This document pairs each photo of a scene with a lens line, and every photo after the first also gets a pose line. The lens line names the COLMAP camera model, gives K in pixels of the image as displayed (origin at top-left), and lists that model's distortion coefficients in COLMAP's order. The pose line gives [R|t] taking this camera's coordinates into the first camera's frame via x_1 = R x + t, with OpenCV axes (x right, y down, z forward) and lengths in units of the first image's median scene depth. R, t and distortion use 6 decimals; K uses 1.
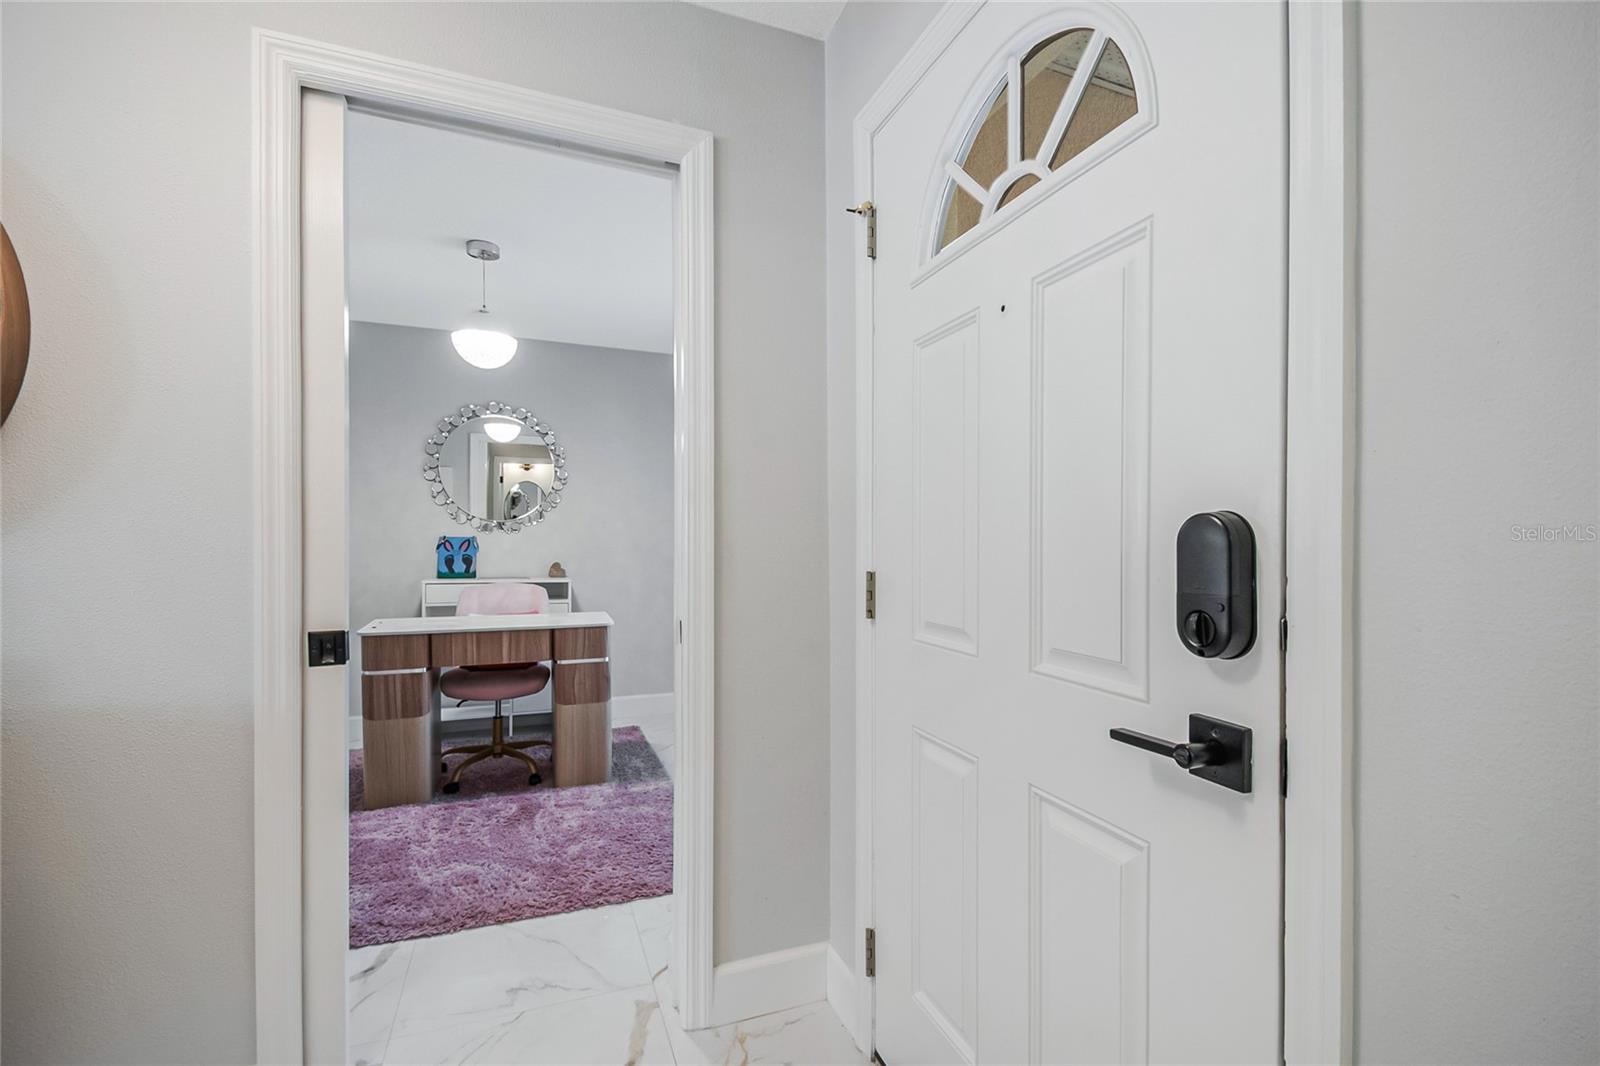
lens RADIAL K [[707.3, 0, 809.6], [0, 707.3, 548.6], [0, 0, 1]] dist [0.017027, -0.000727]
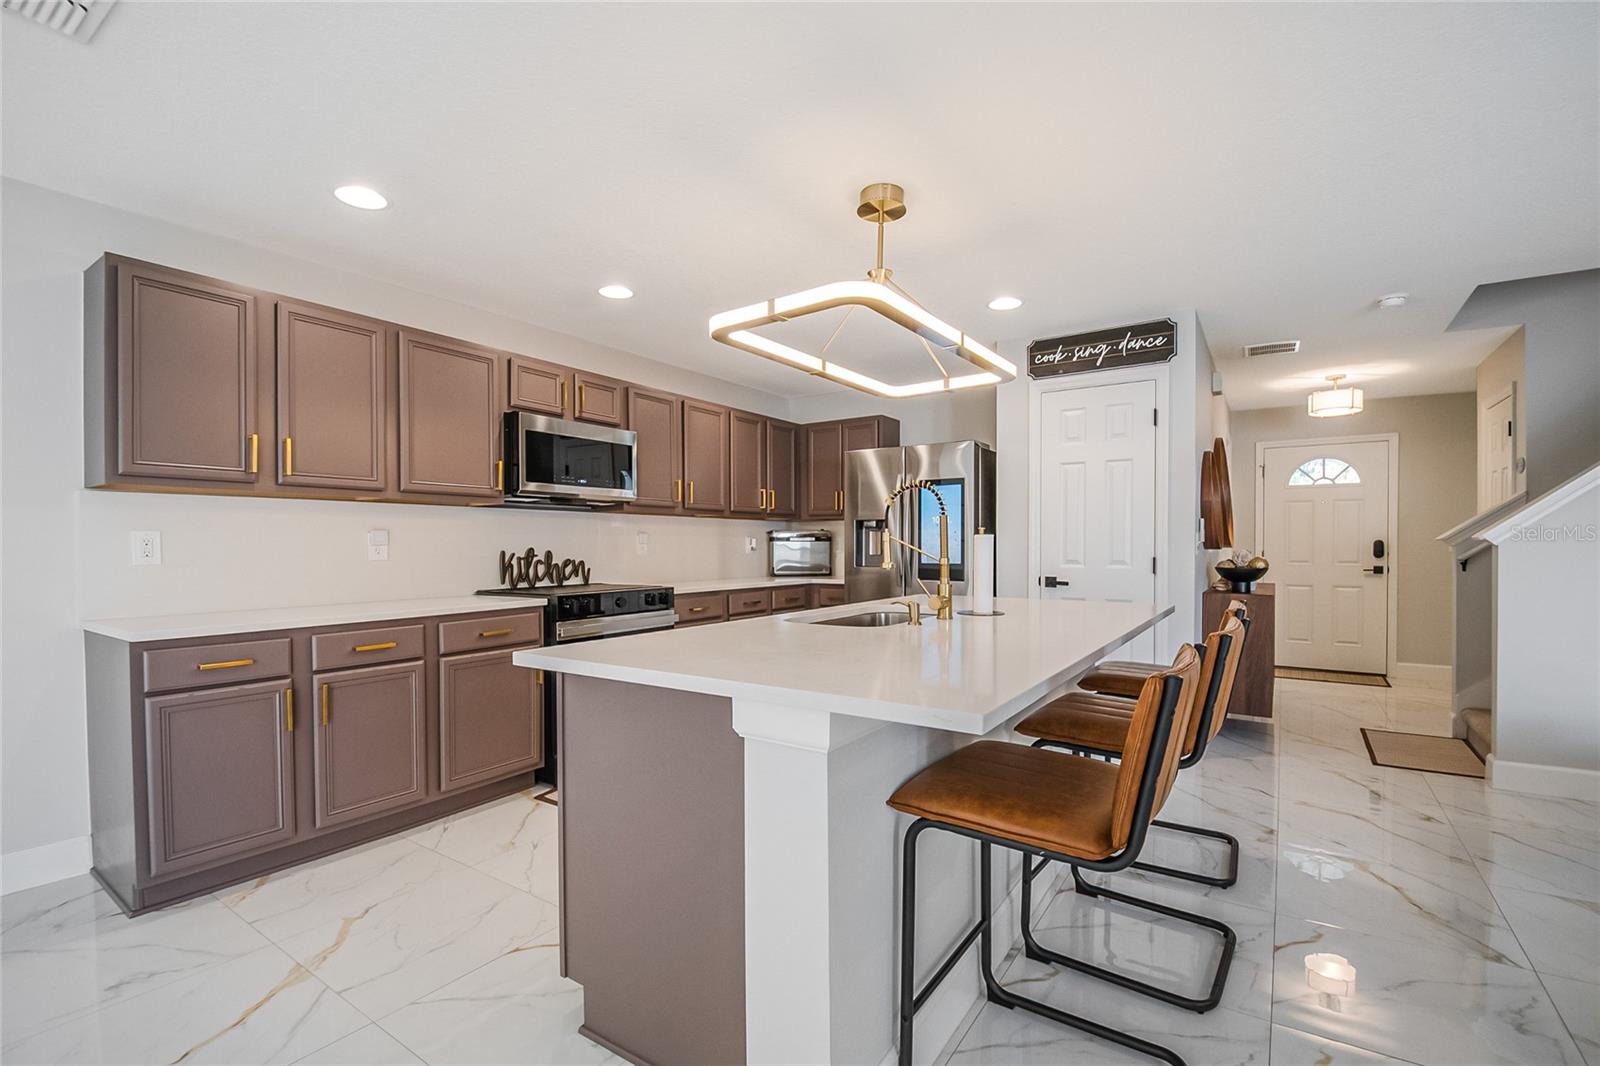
lens RADIAL K [[713.8, 0, 804.2], [0, 713.8, 552.2], [0, 0, 1]] dist [-0.001057, -0.010327]
pose [[0.826798, -0.007647, 0.562448, -2.293298], [0.013630, 0.999886, -0.006442, 0.008797], [-0.562335, 0.012992, 0.826808, -0.489250]]
